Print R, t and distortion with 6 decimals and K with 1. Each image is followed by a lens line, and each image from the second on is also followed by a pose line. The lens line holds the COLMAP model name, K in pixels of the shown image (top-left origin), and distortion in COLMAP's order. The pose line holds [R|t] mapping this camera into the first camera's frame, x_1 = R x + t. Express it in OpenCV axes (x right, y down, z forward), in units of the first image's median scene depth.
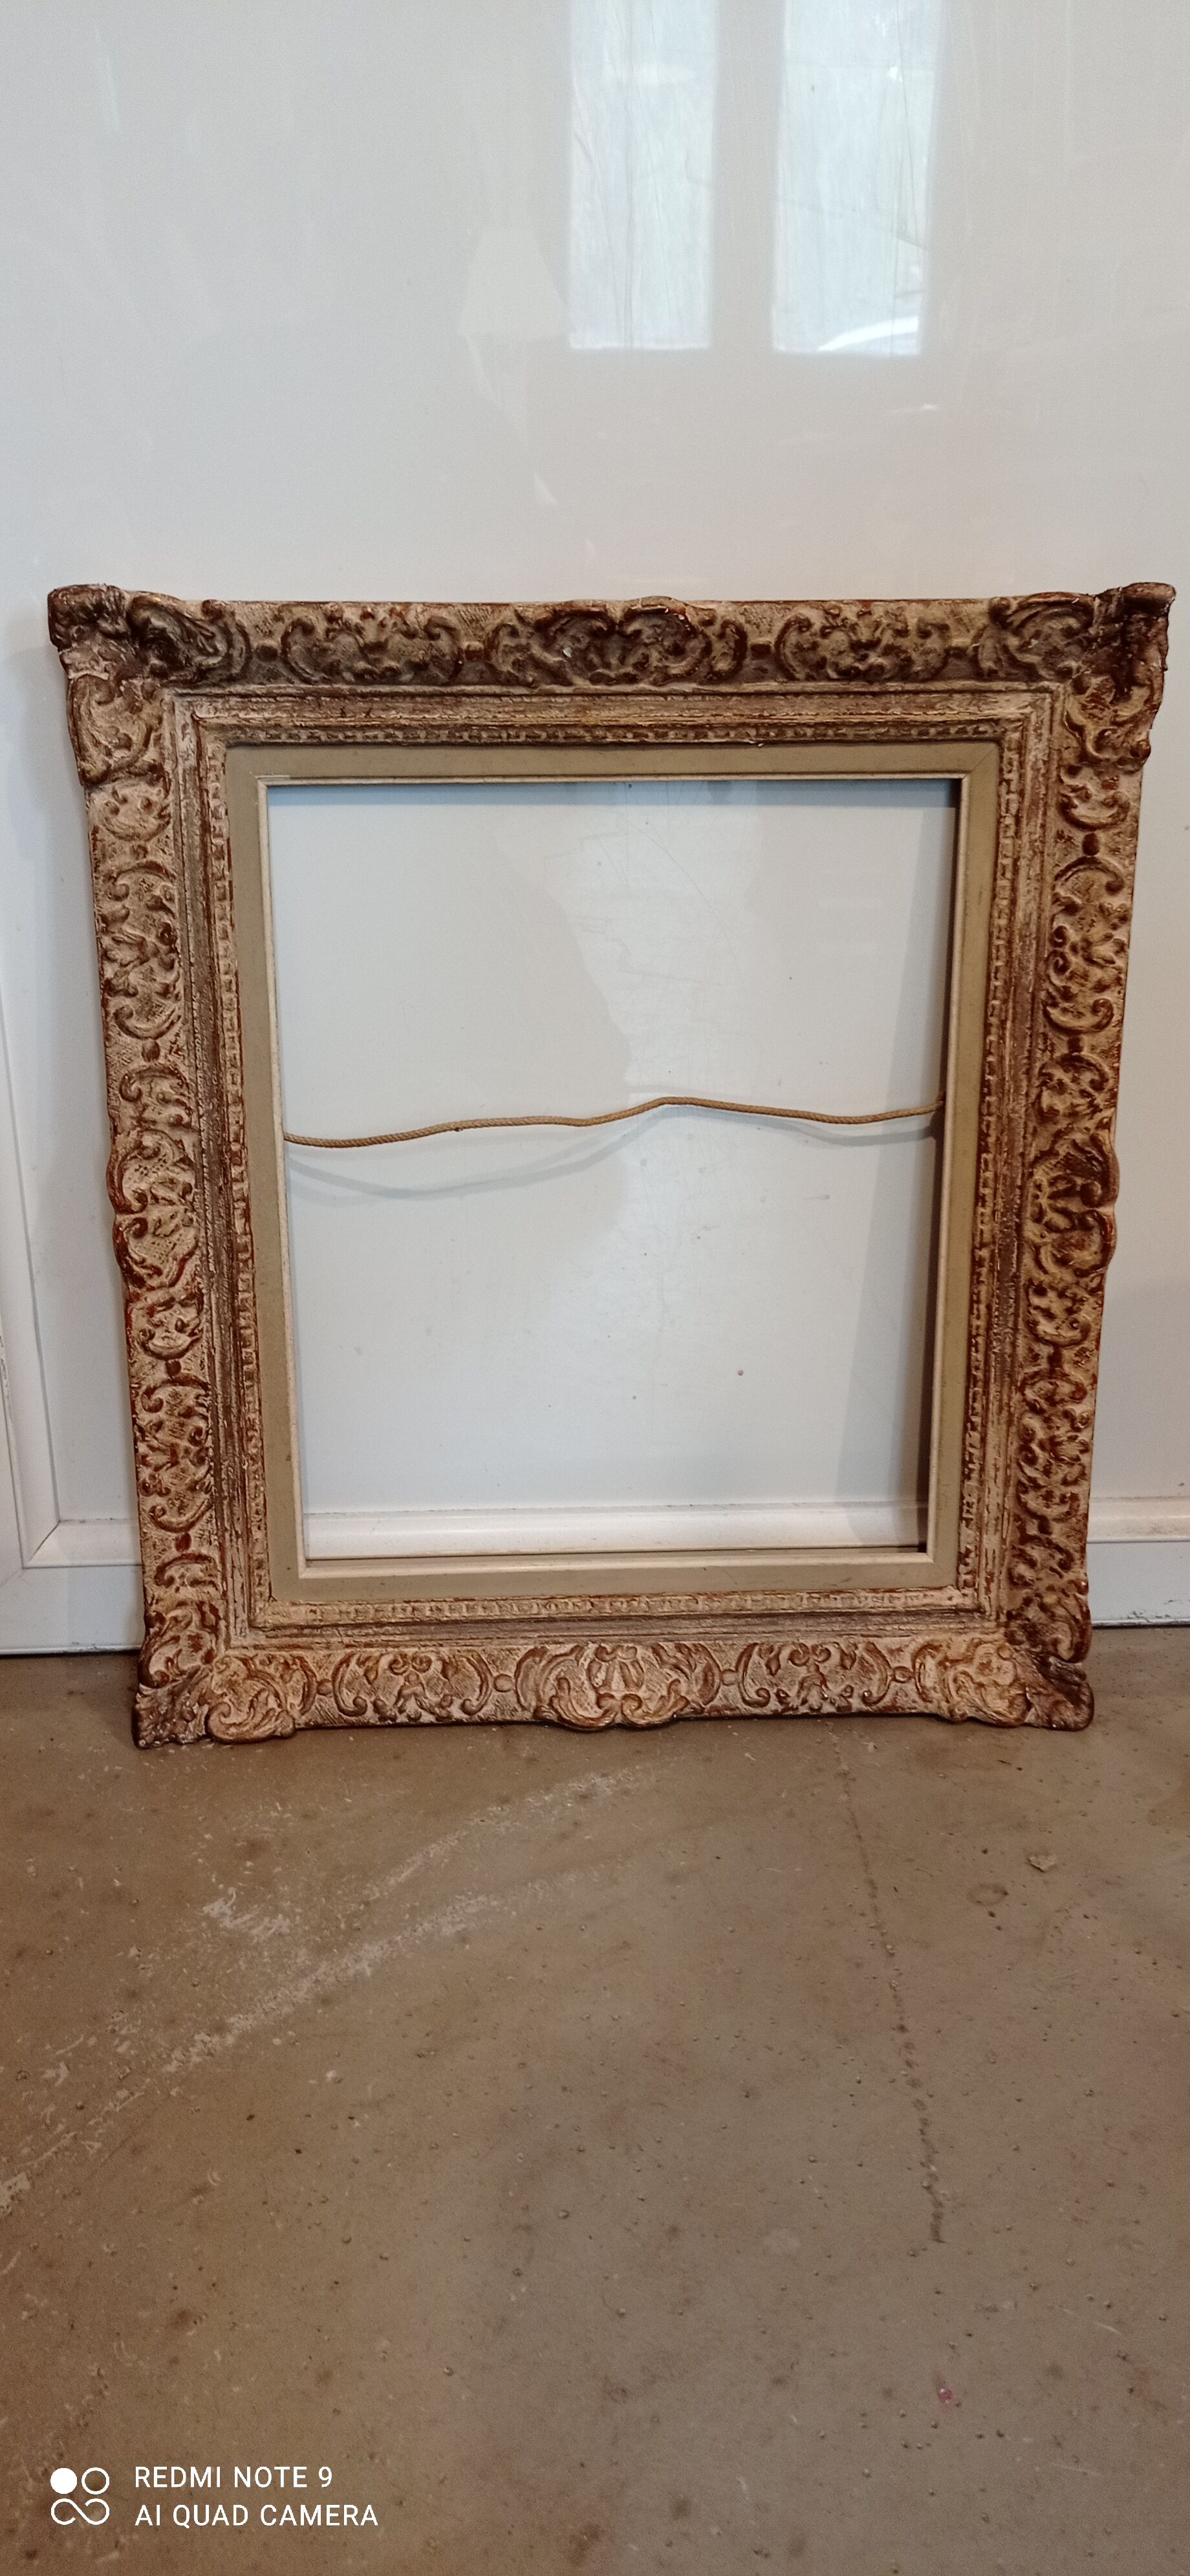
lens RADIAL K [[1965.9, 0, 595.0], [0, 1965.9, 1288.0], [0, 0, 1]] dist [0.025456, -0.001119]
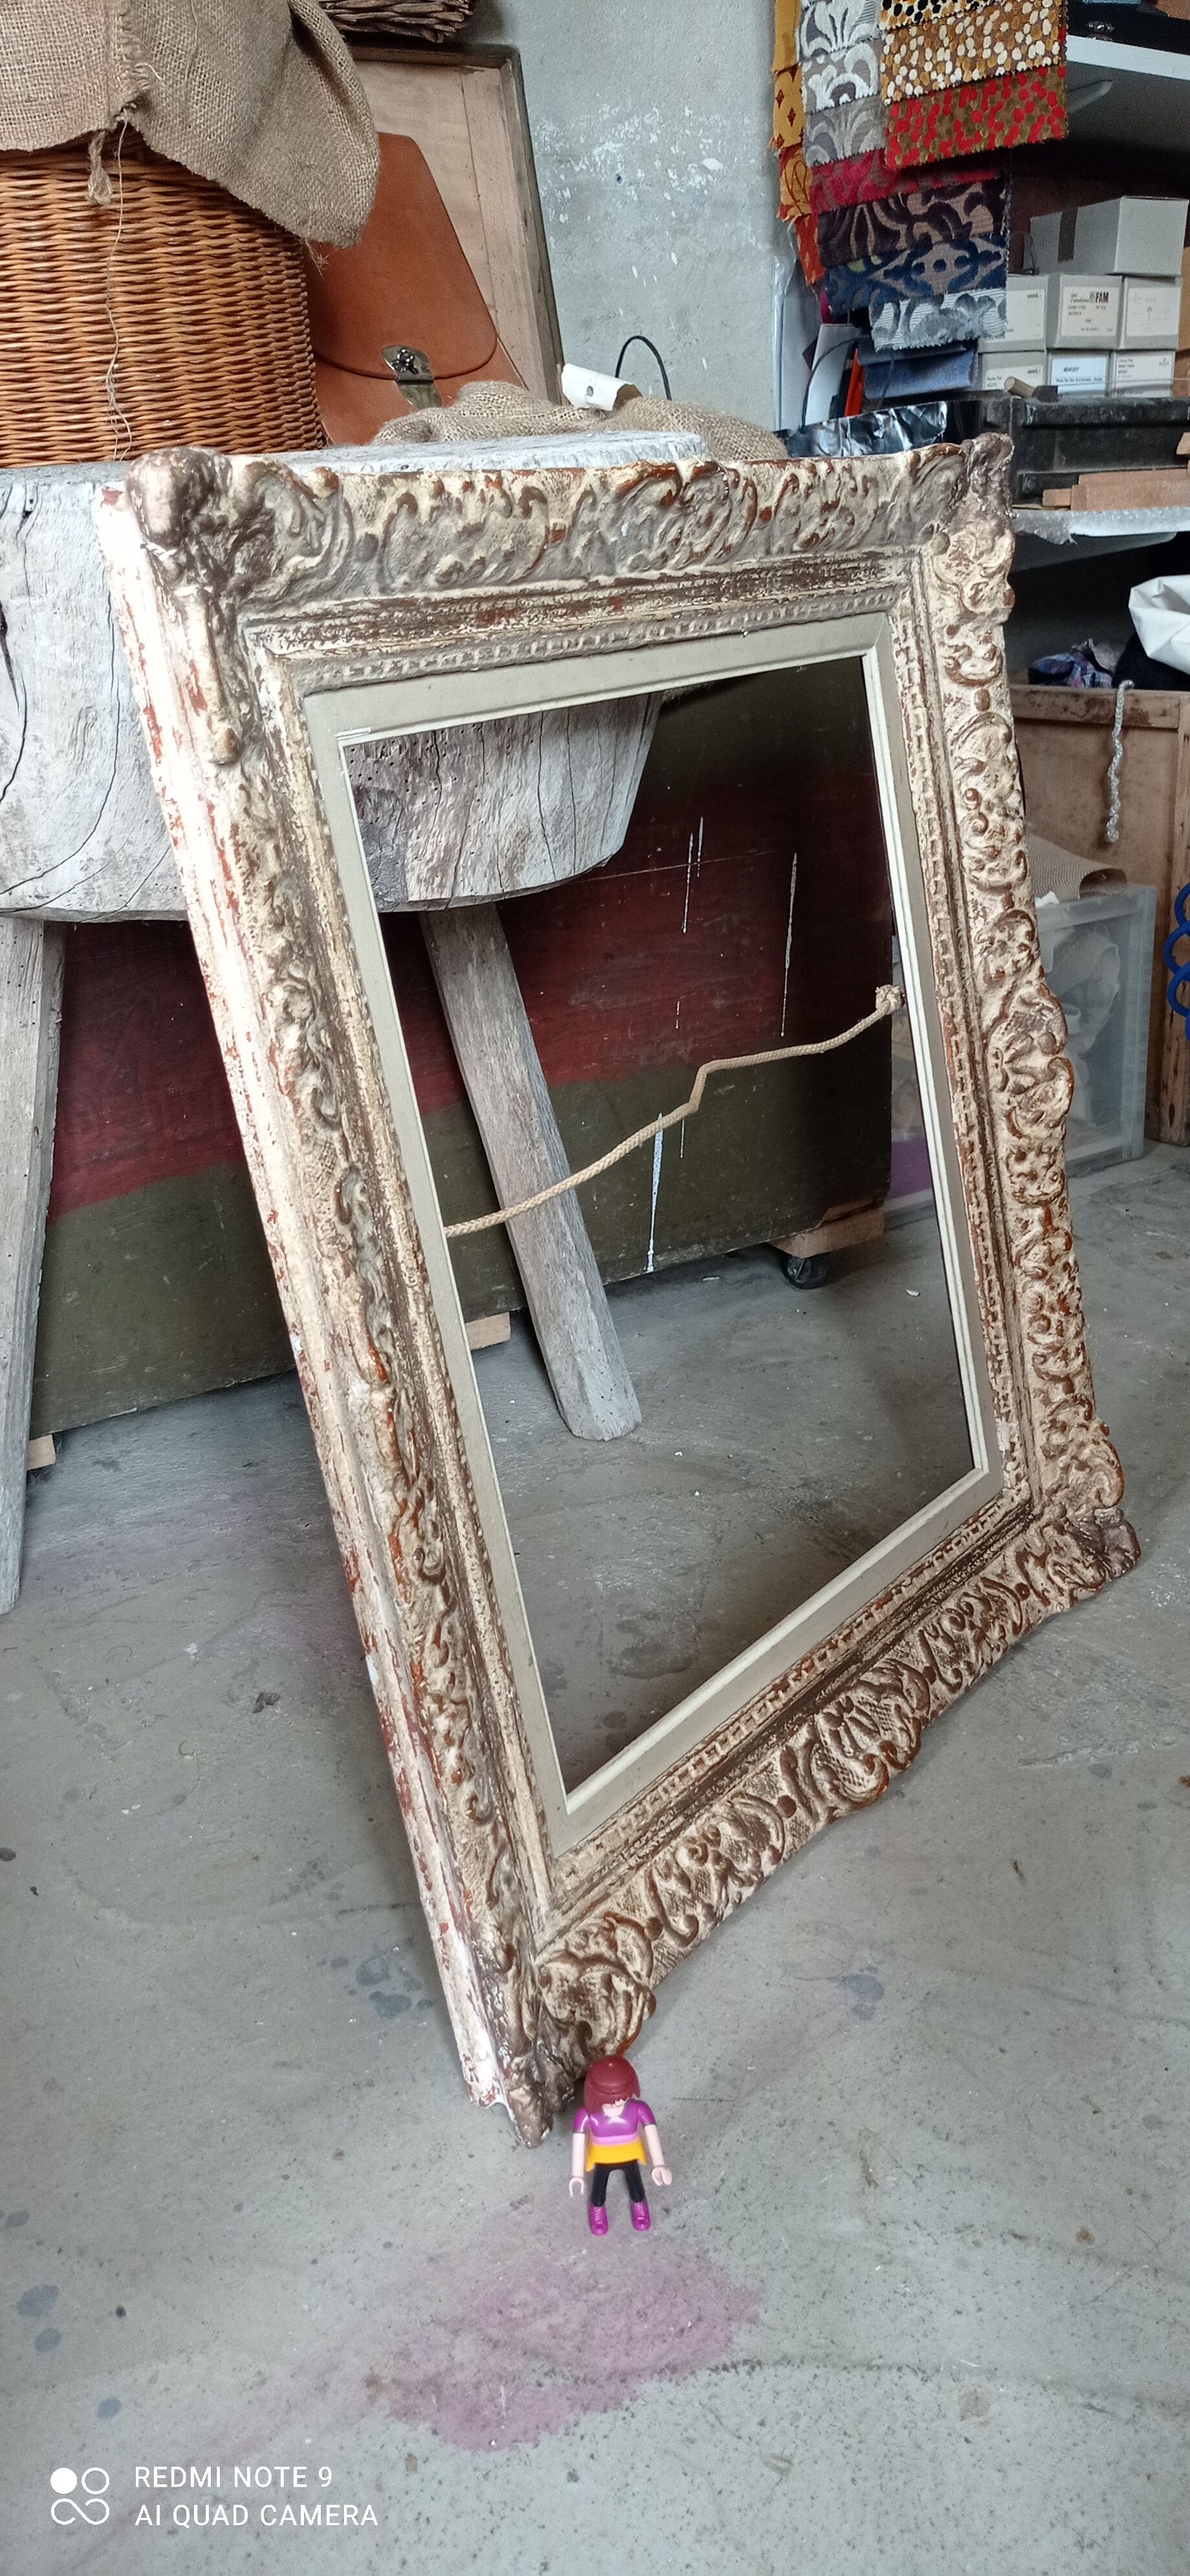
lens RADIAL K [[1963.4, 0, 645.1], [0, 1963.4, 1291.3], [0, 0, 1]] dist [0.008326, -0.001065]
pose [[0.642056, -0.317417, 0.697862, -0.595331], [0.374377, 0.924164, 0.075909, -0.080132], [-0.669034, 0.212525, 0.712199, 0.428472]]
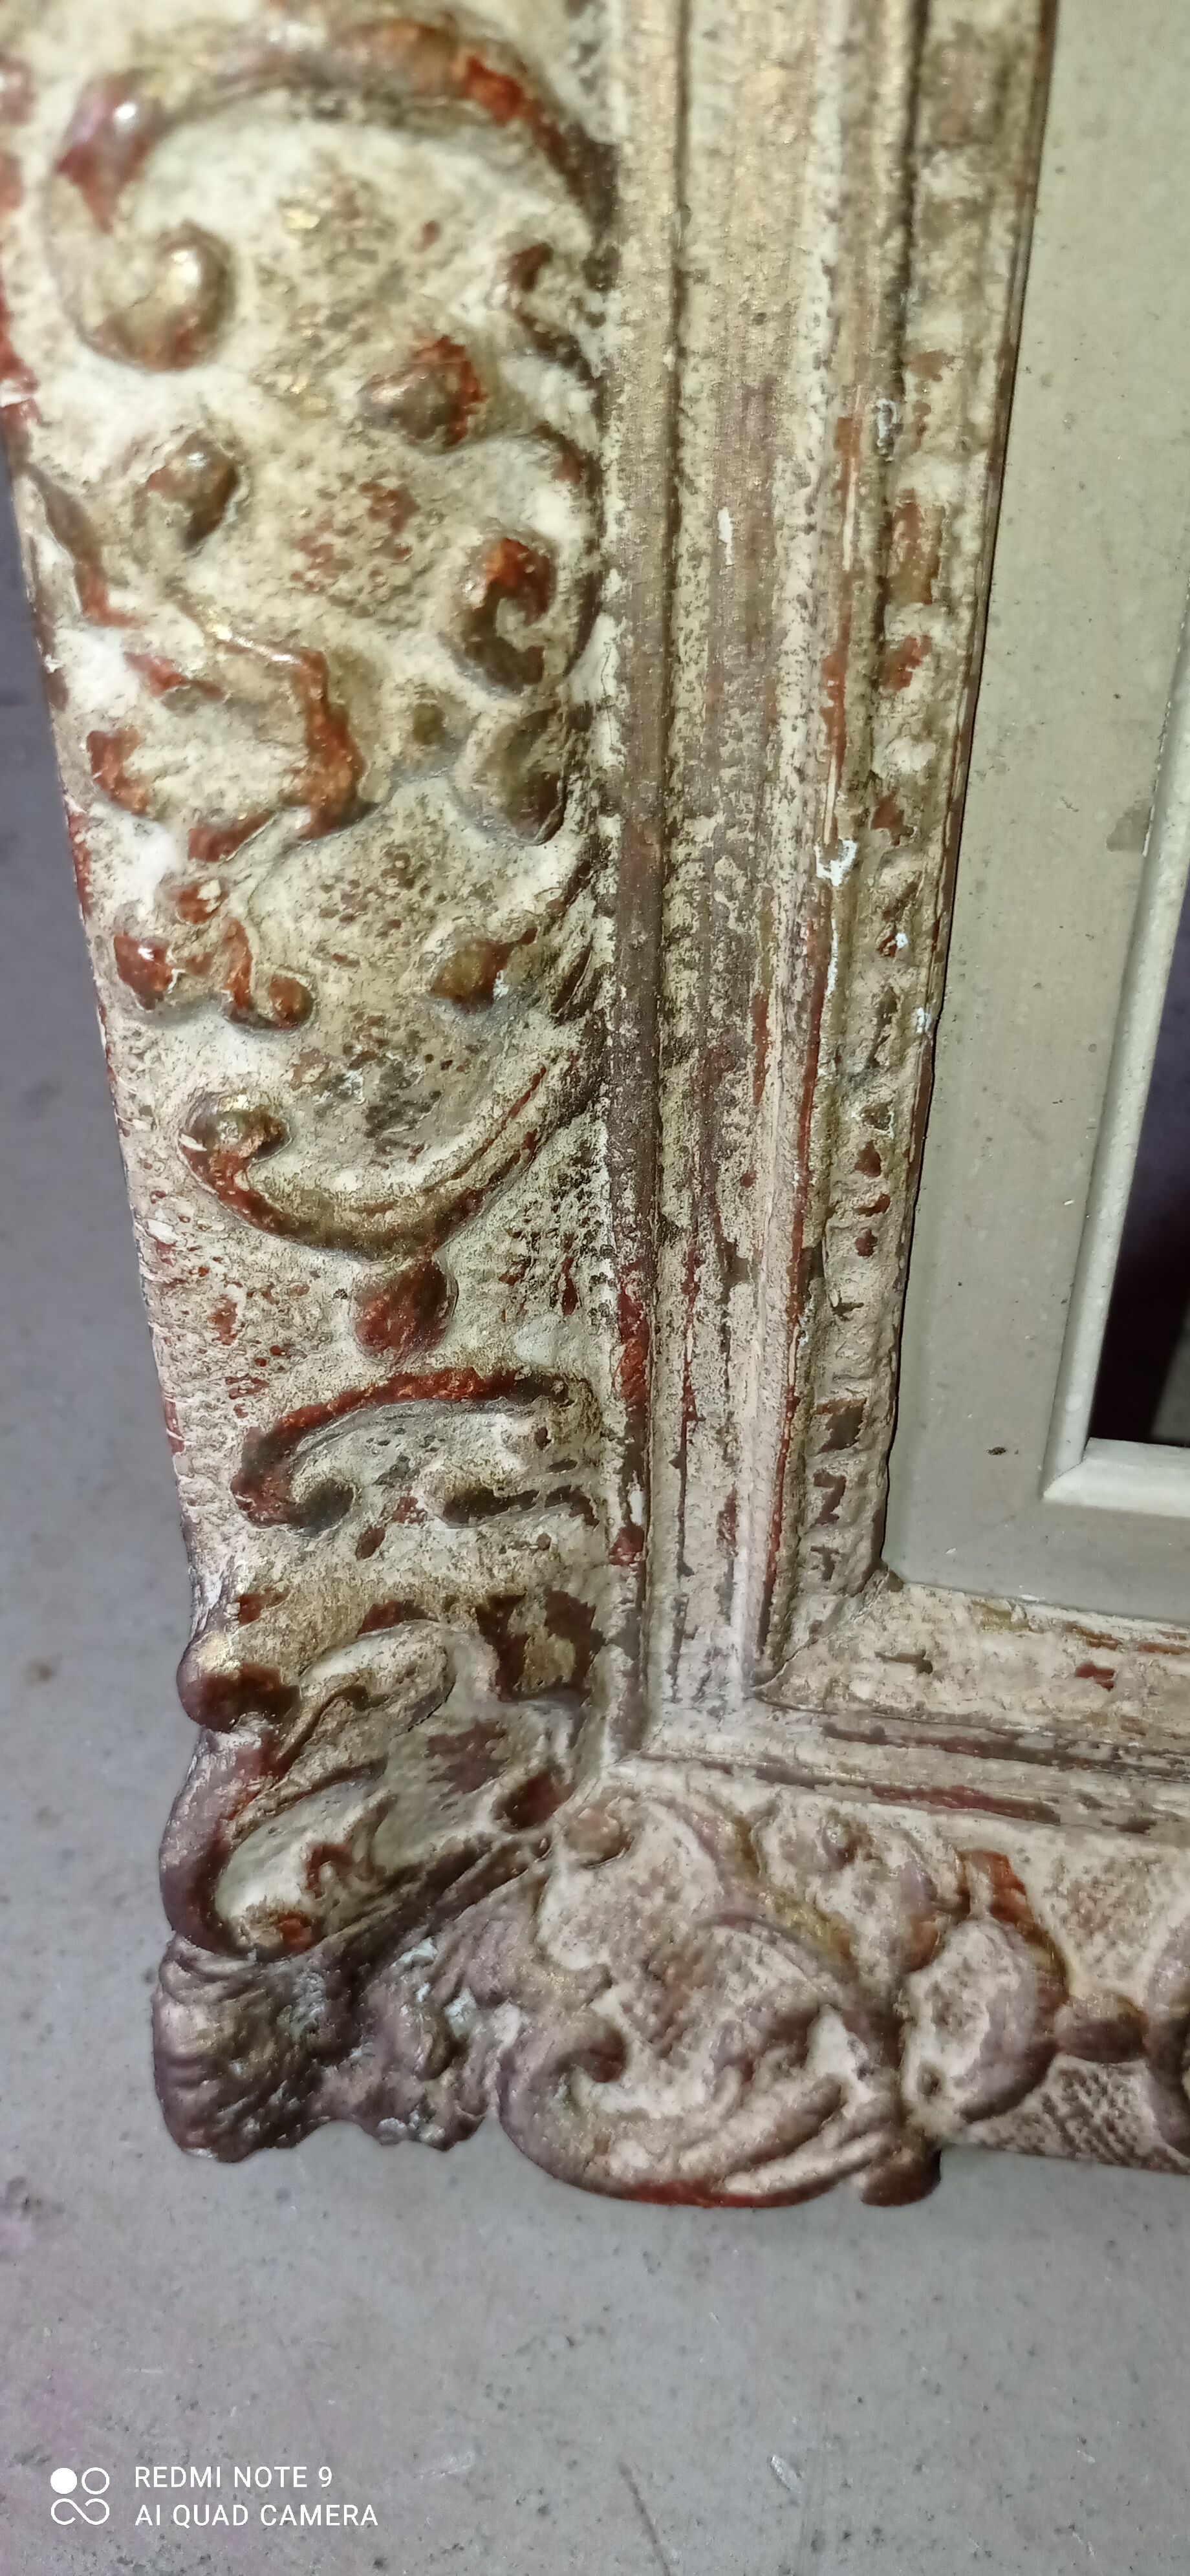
lens RADIAL K [[1949.9, 0, 601.0], [0, 1949.9, 1246.4], [0, 0, 1]] dist [-0.001294, -0.005767]
pose [[0.979662, 0.120638, -0.160339, -0.168593], [-0.059686, 0.938111, 0.341154, 0.069525], [0.191572, -0.324645, 0.926232, 0.856186]]
